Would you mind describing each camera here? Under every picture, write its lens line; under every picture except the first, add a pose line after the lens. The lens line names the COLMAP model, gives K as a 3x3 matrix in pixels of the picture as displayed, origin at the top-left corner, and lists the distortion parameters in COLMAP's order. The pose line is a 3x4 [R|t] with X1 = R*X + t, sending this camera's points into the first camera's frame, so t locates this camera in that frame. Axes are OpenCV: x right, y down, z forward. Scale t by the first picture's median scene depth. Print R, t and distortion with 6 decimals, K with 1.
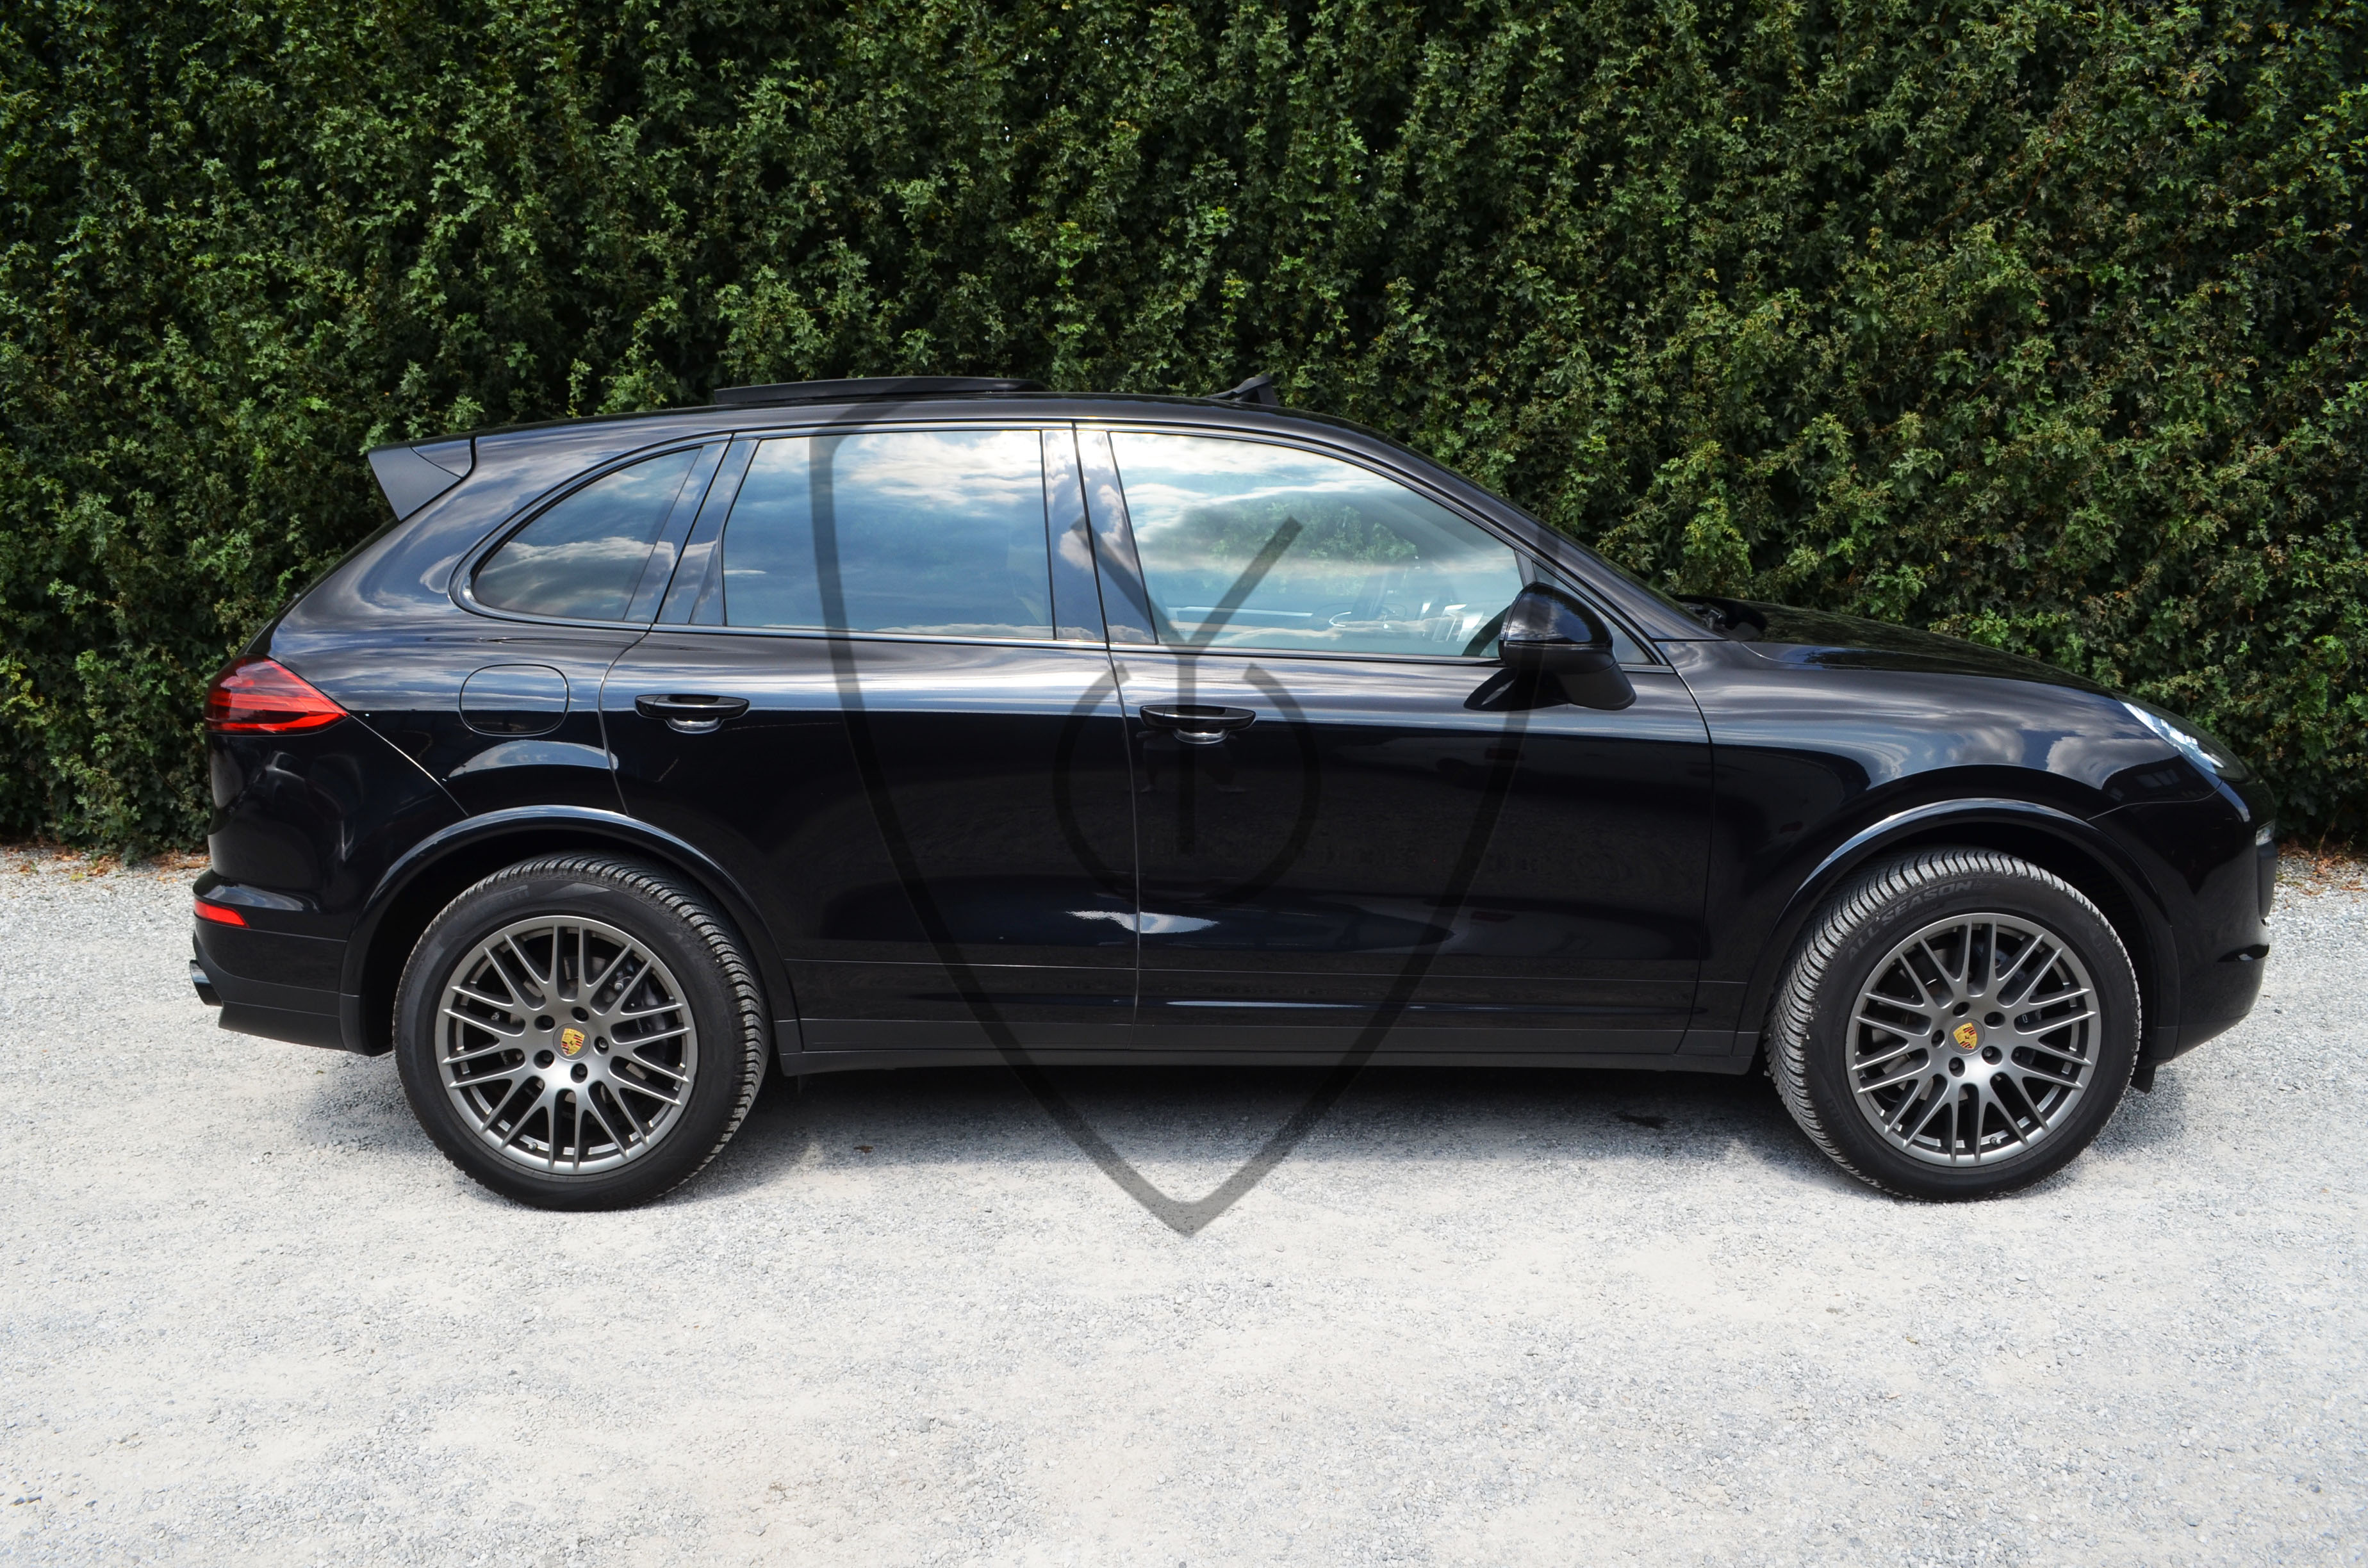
lens RADIAL K [[1854.5, 0, 1185.9], [0, 1854.5, 783.6], [0, 0, 1]] dist [-0.076696, 0.013991]
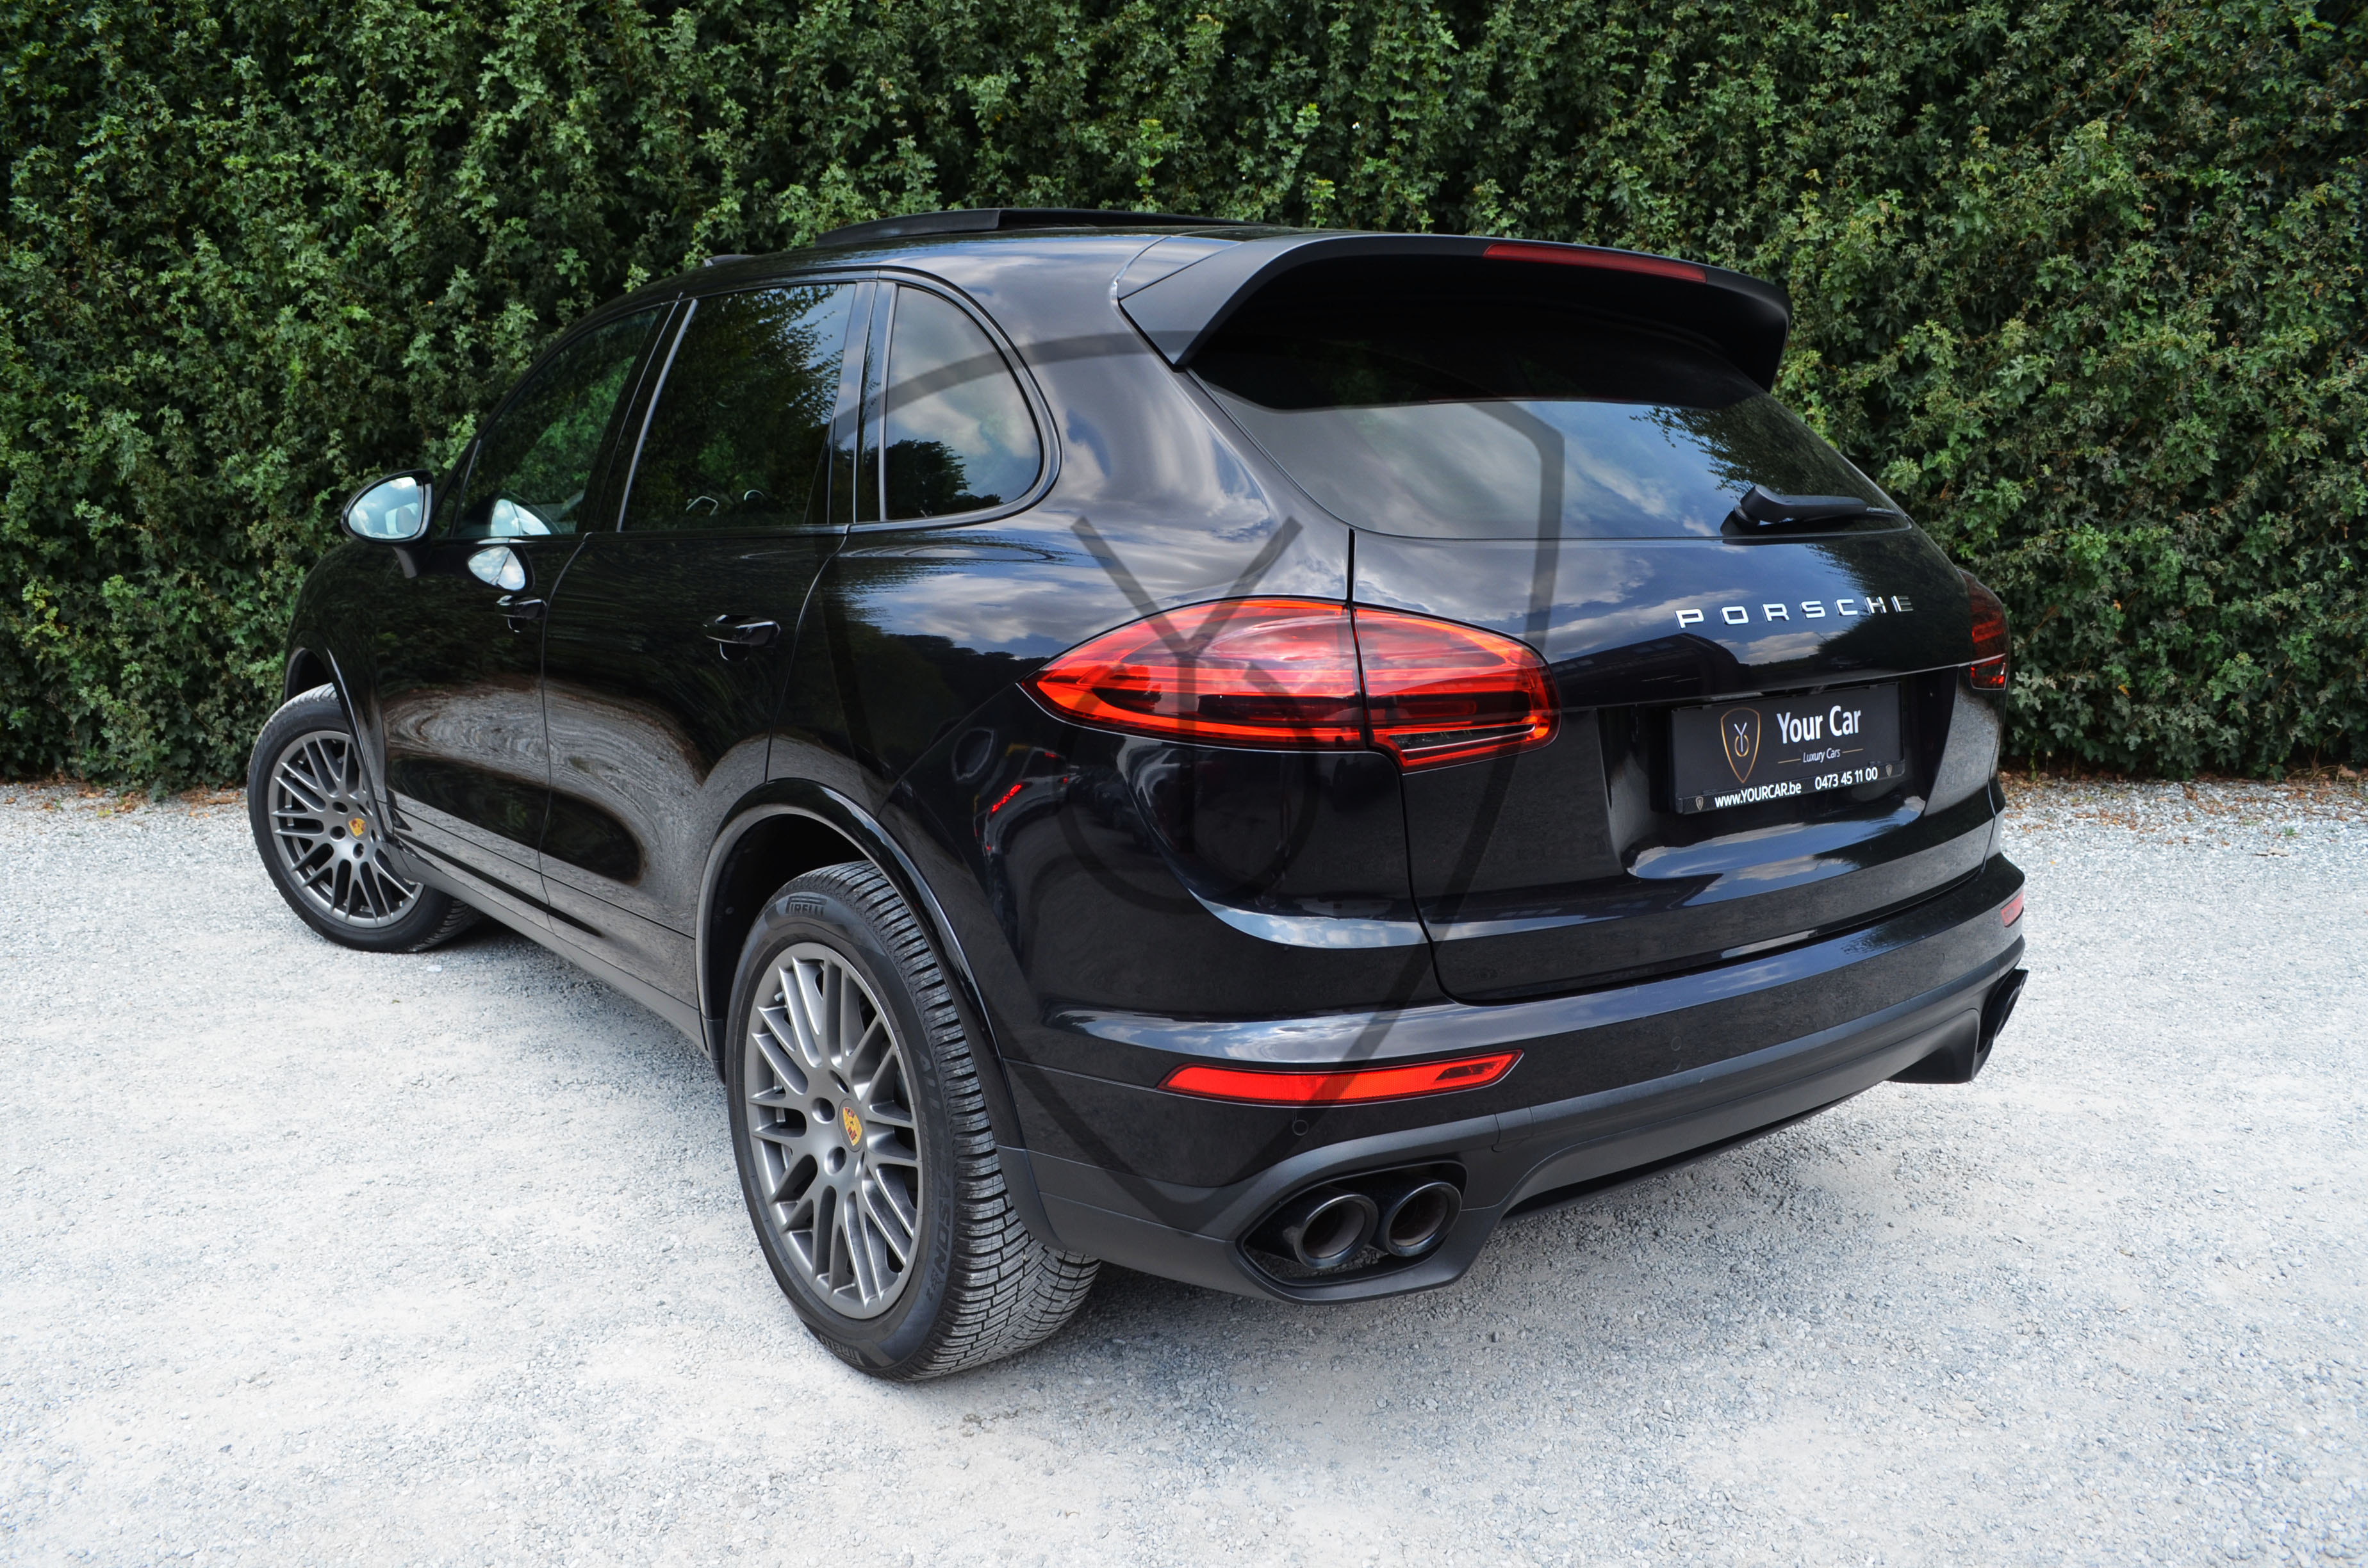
lens RADIAL K [[1854.5, 0, 1190.1], [0, 1854.5, 788.6], [0, 0, 1]] dist [-0.076696, 0.013991]
pose [[0.999900, -0.004927, 0.013230, -0.054521], [0.004564, 0.999616, 0.027321, 0.017290], [-0.013359, -0.027258, 0.999539, 0.031497]]
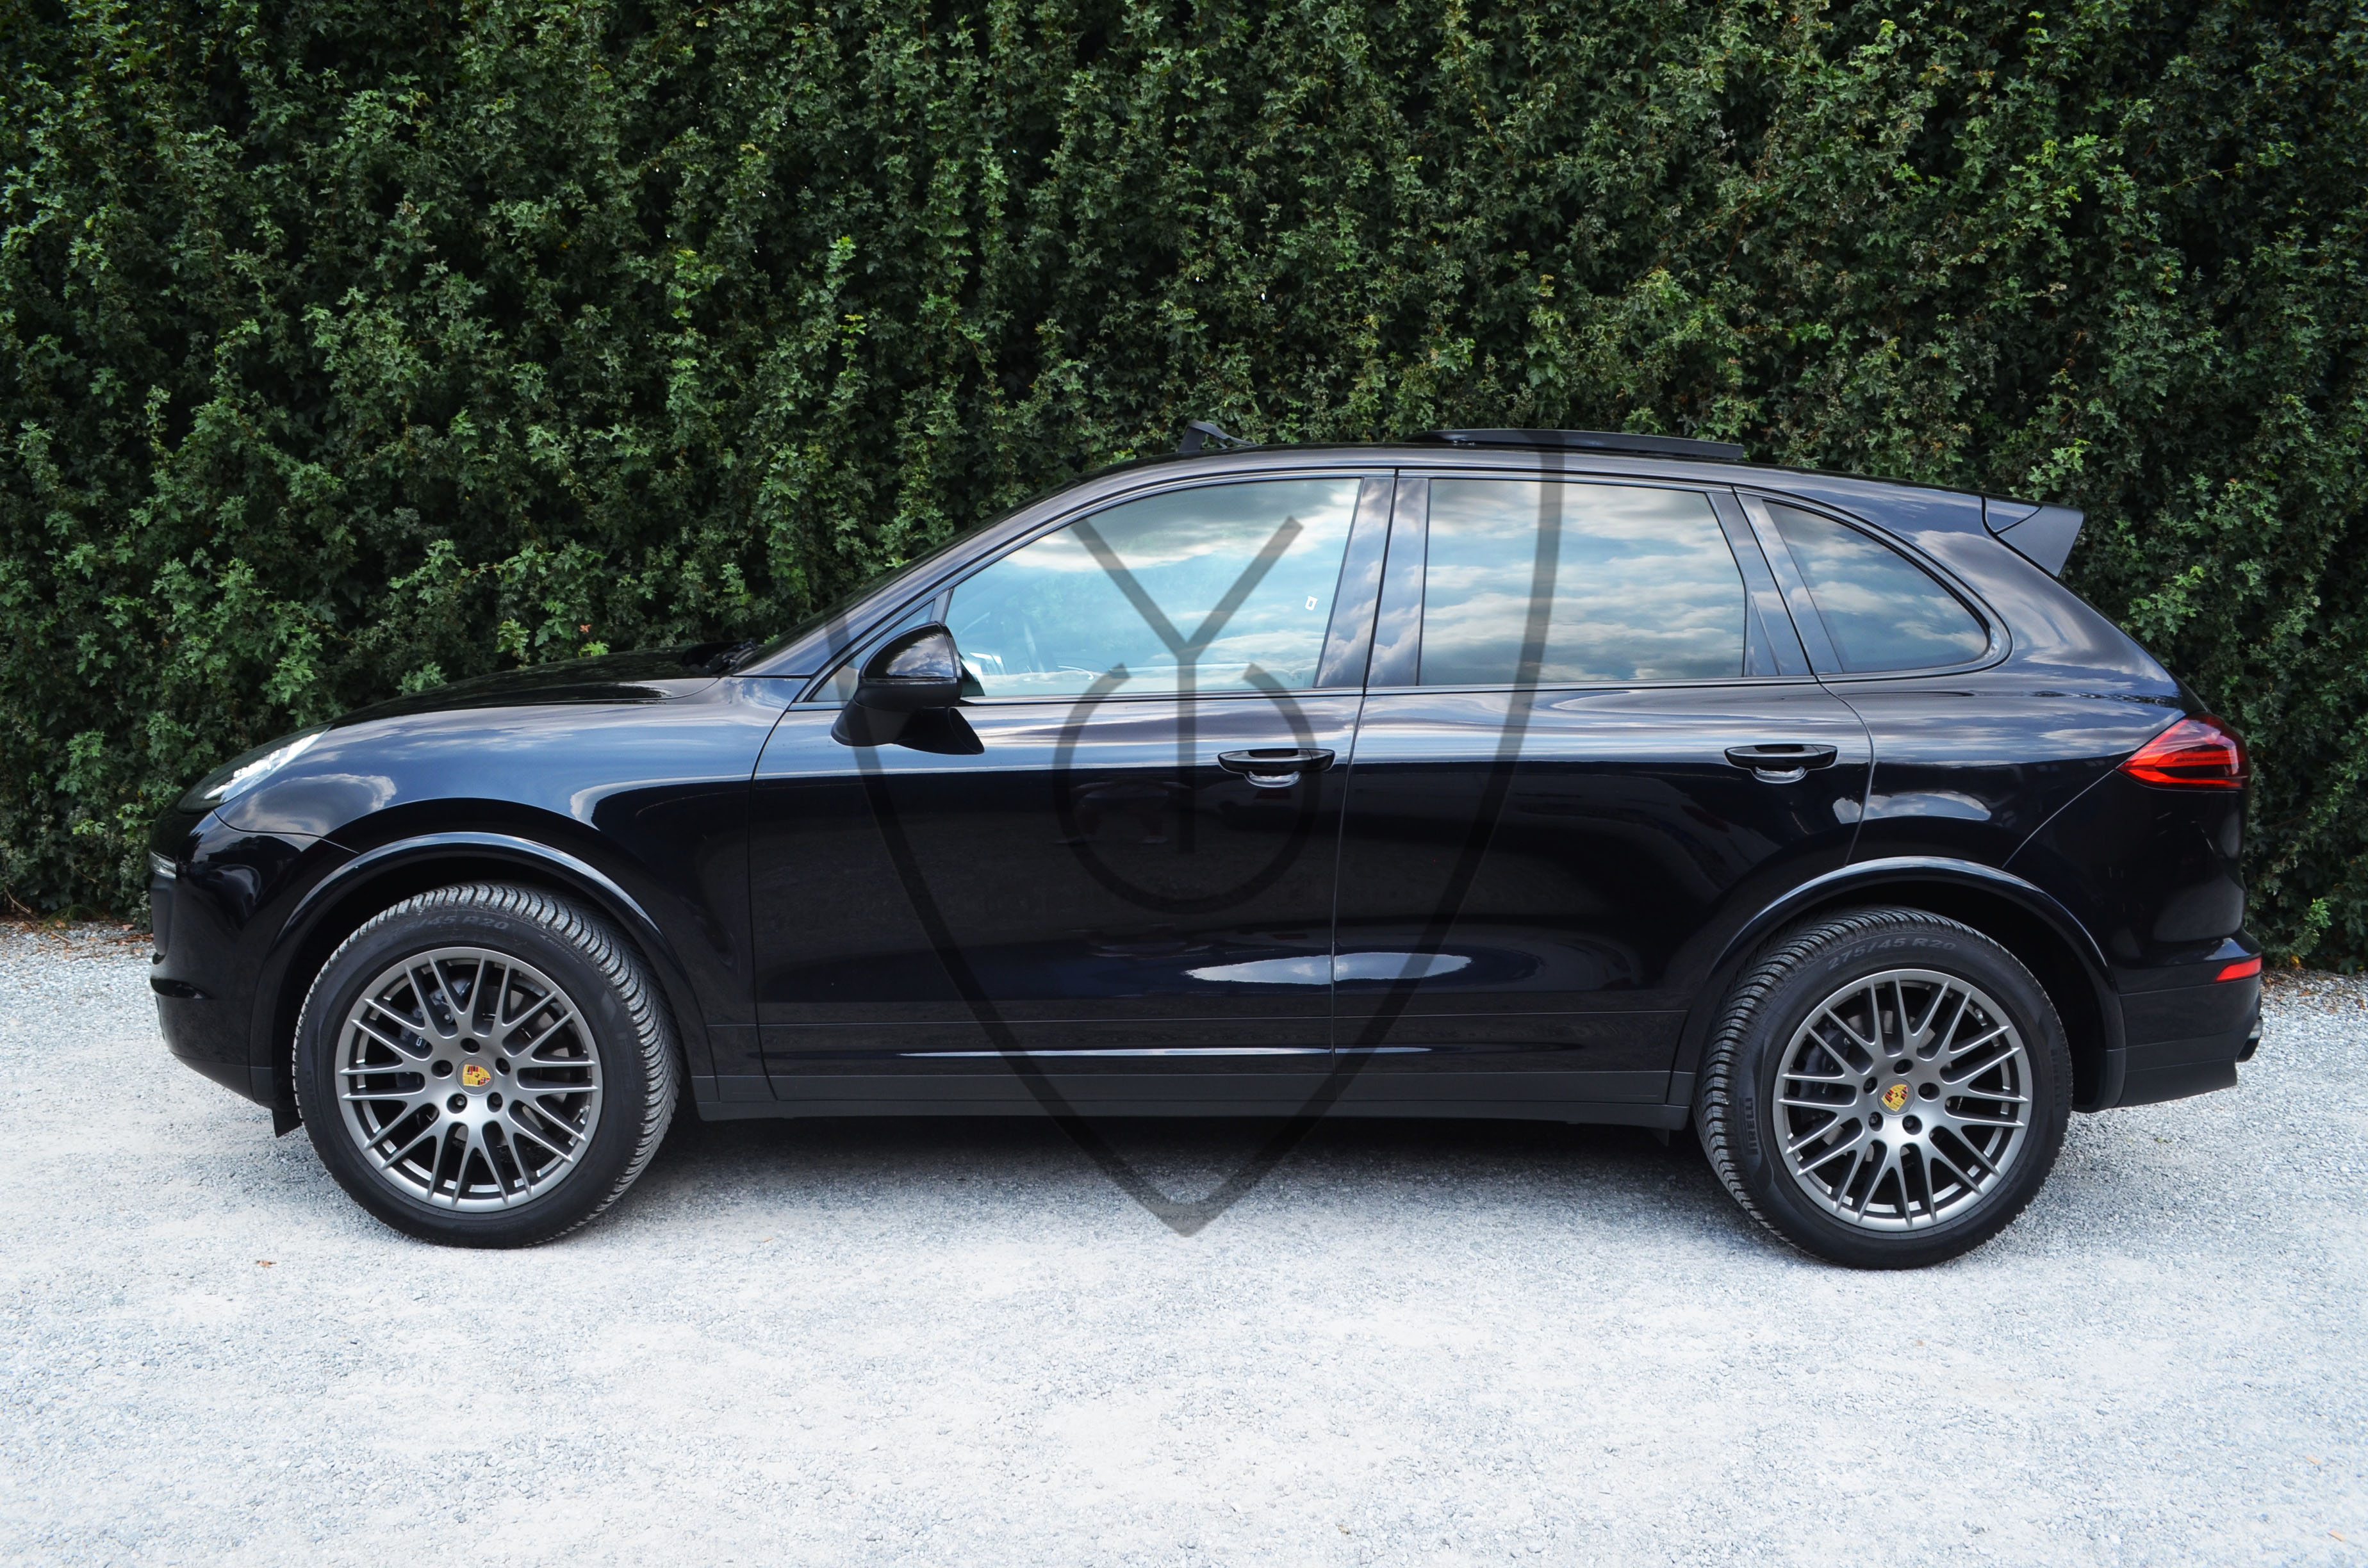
lens RADIAL K [[1854.5, 0, 1170.1], [0, 1854.5, 797.2], [0, 0, 1]] dist [-0.076696, 0.013991]
pose [[0.998980, 0.020392, 0.040296, 0.144056], [-0.018802, 0.999044, -0.039457, 0.001938], [-0.041062, 0.038659, 0.998408, 0.076874]]
